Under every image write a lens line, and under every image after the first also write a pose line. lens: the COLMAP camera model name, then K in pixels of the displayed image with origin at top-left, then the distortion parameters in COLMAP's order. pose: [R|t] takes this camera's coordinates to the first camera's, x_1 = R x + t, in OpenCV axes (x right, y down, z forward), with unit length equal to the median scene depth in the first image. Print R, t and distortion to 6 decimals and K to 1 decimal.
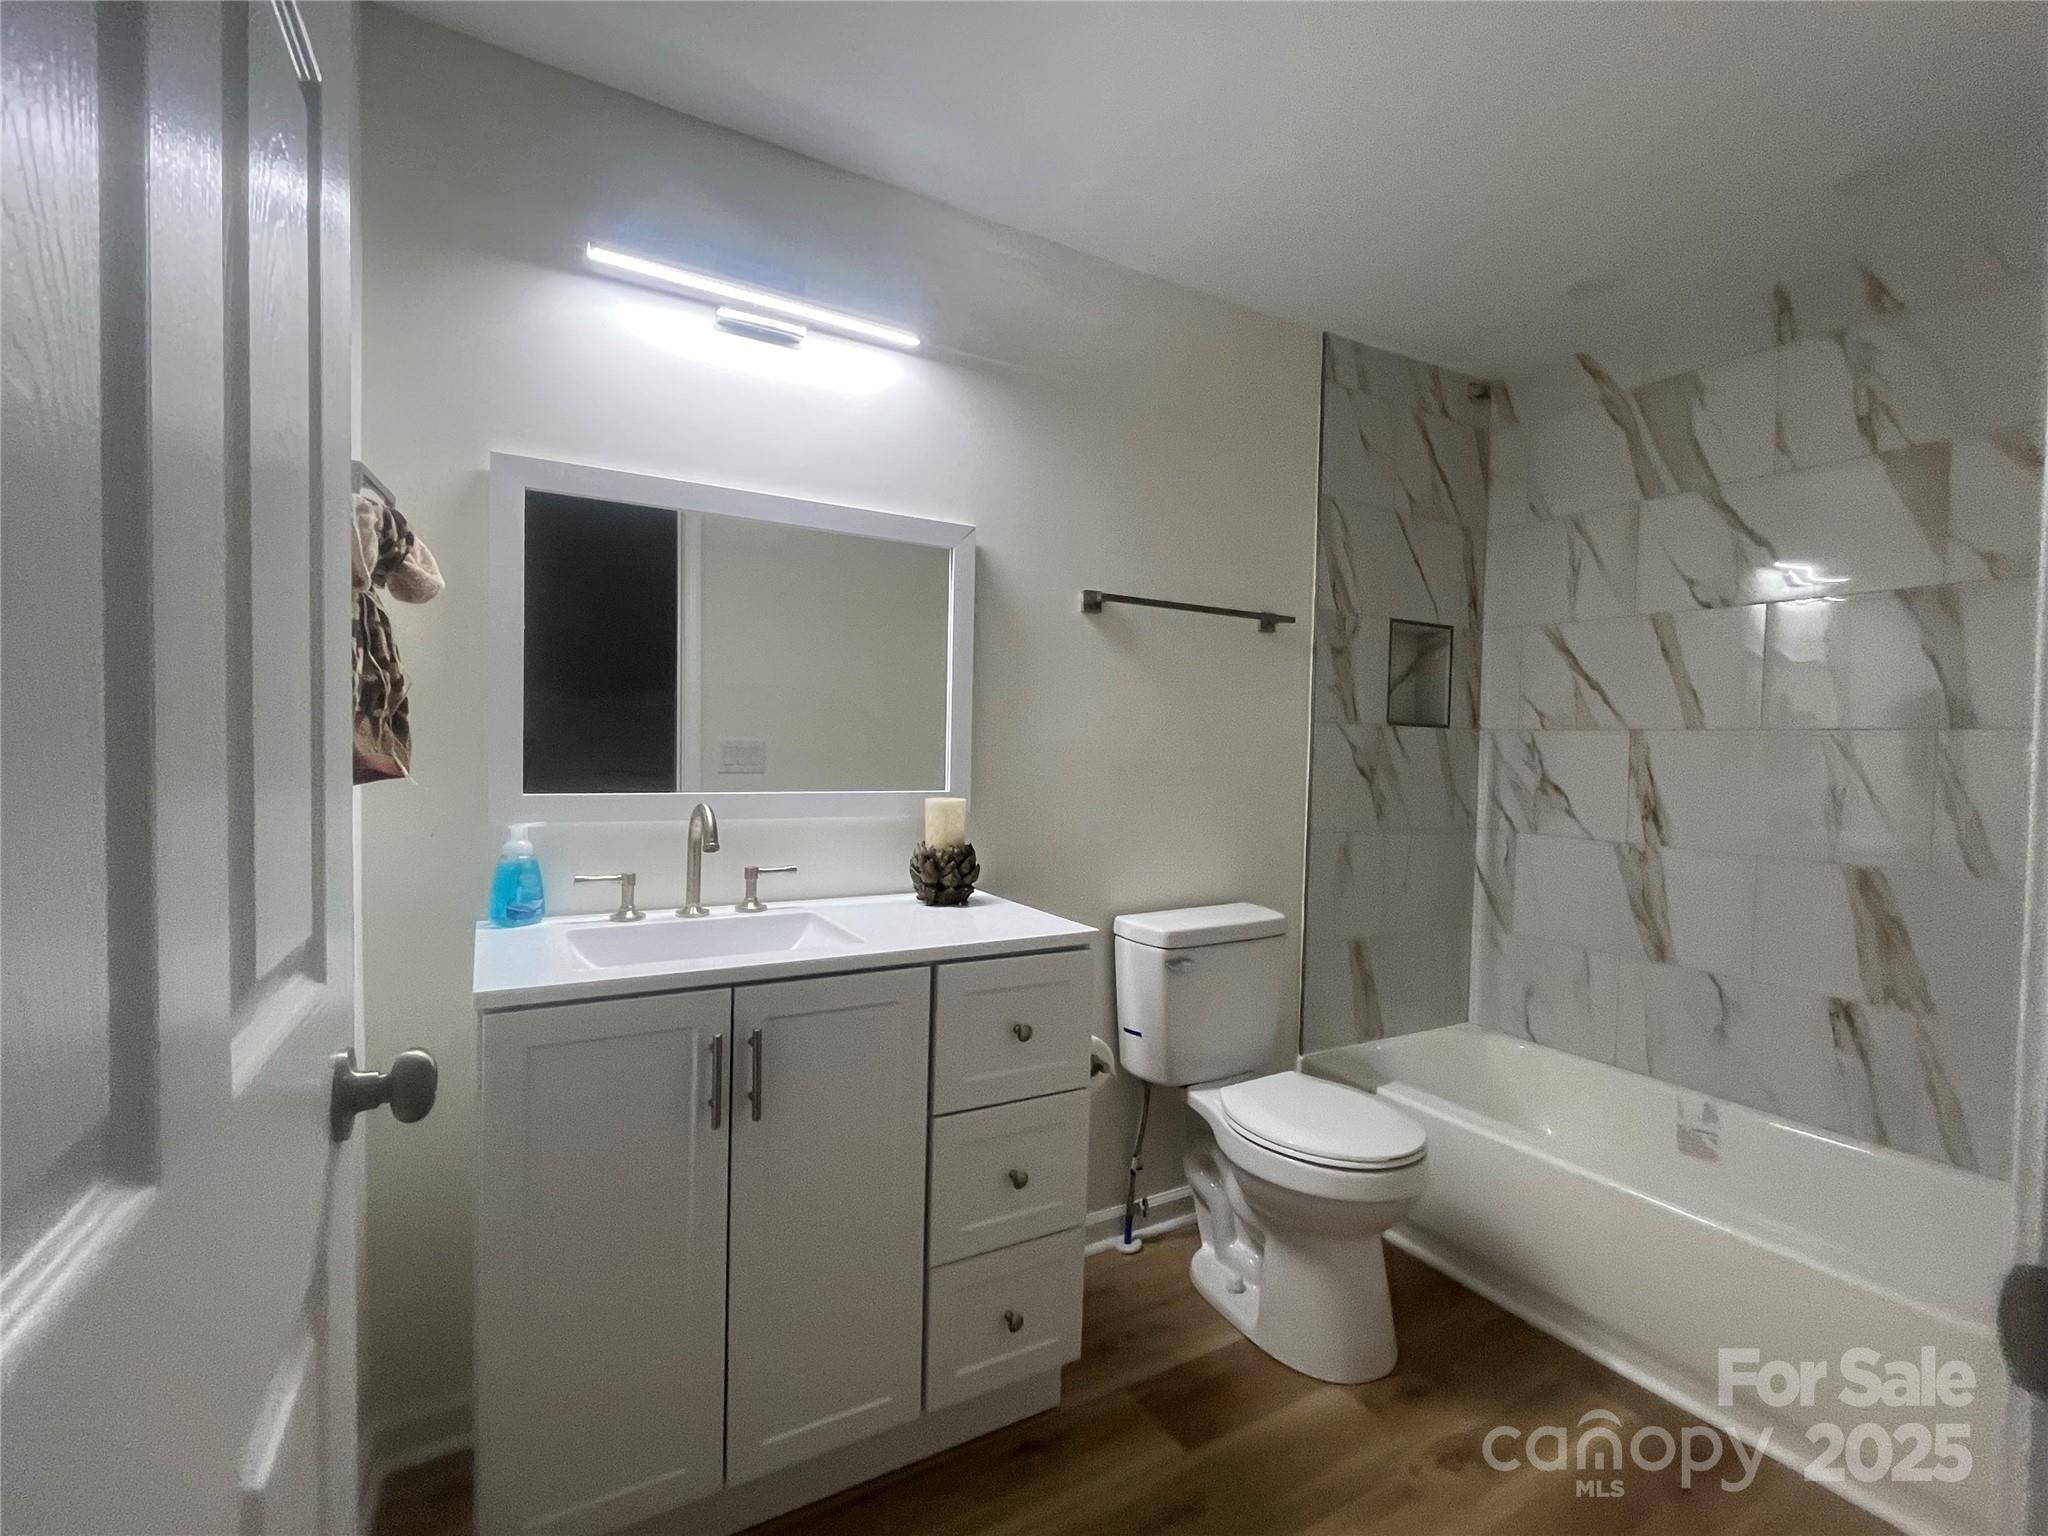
lens RADIAL K [[924.6, 0, 1017.6], [0, 924.6, 758.7], [0, 0, 1]] dist [-0.001634, 0.000287]
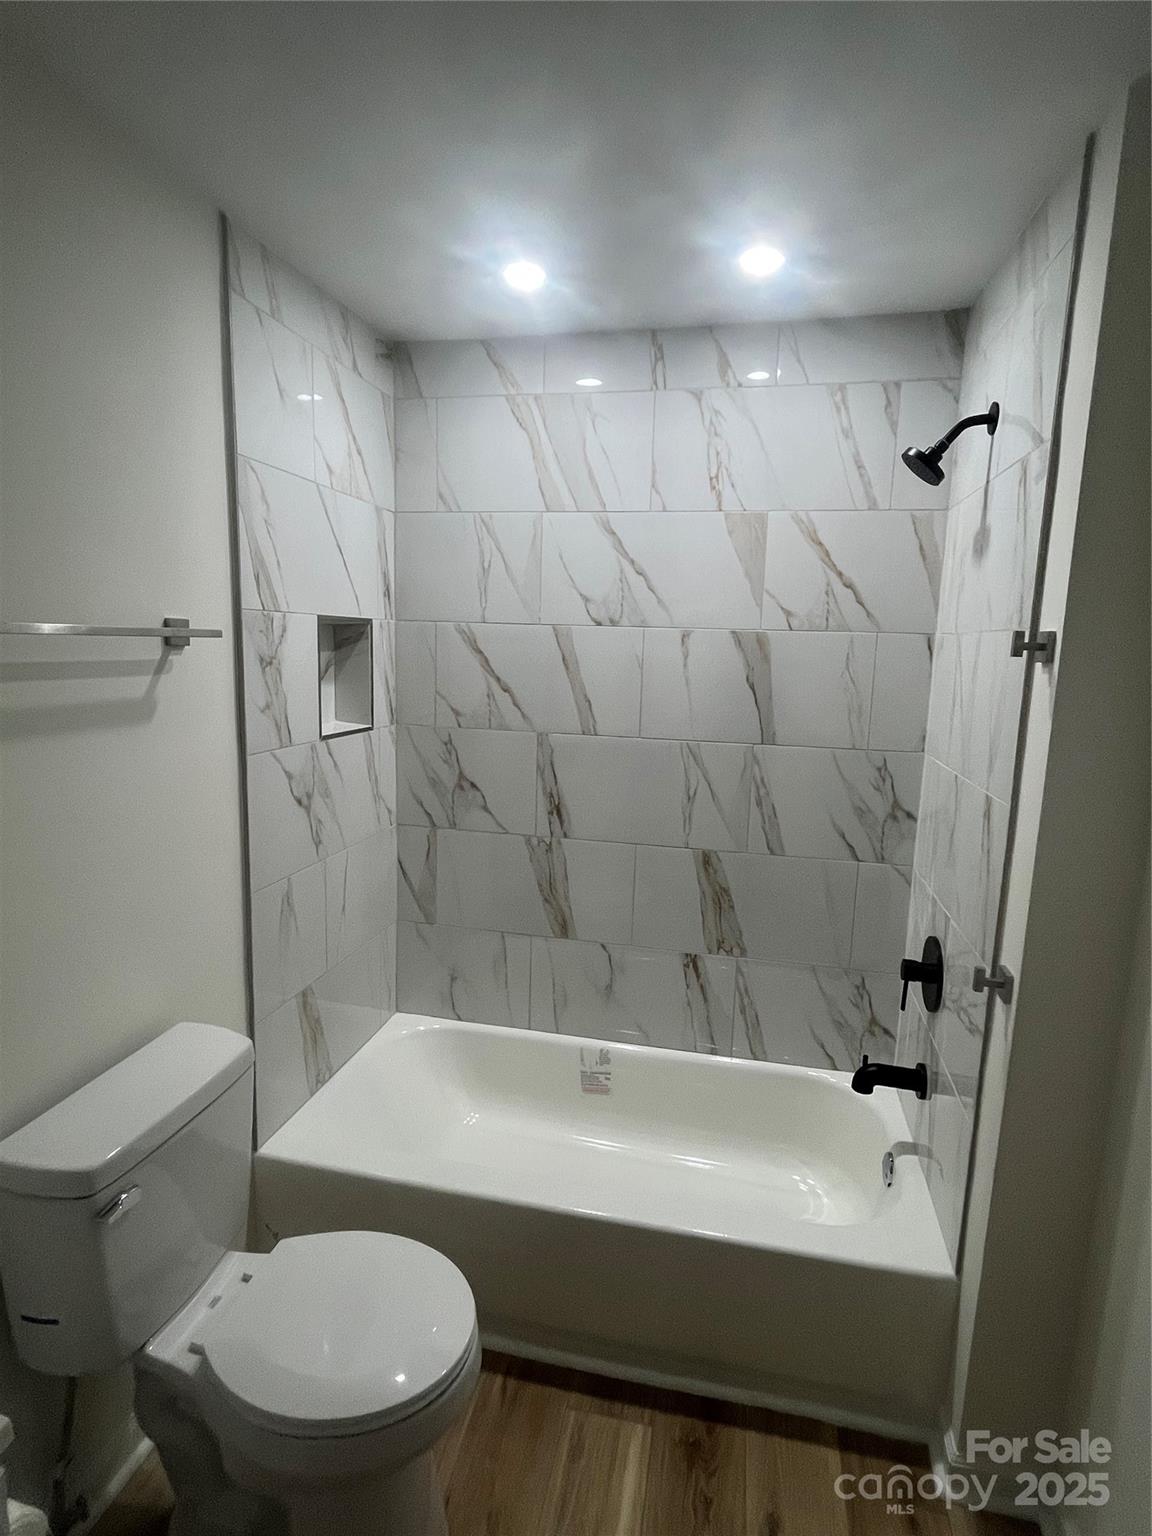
lens RADIAL K [[803.0, 0, 577.0], [0, 803.0, 763.7], [0, 0, 1]] dist [0.008317, 0.000511]
pose [[0.673980, -0.120813, 0.728804, 0.013181], [0.002903, 0.986963, 0.160923, -0.146523], [-0.738744, -0.106343, 0.665544, 0.348173]]
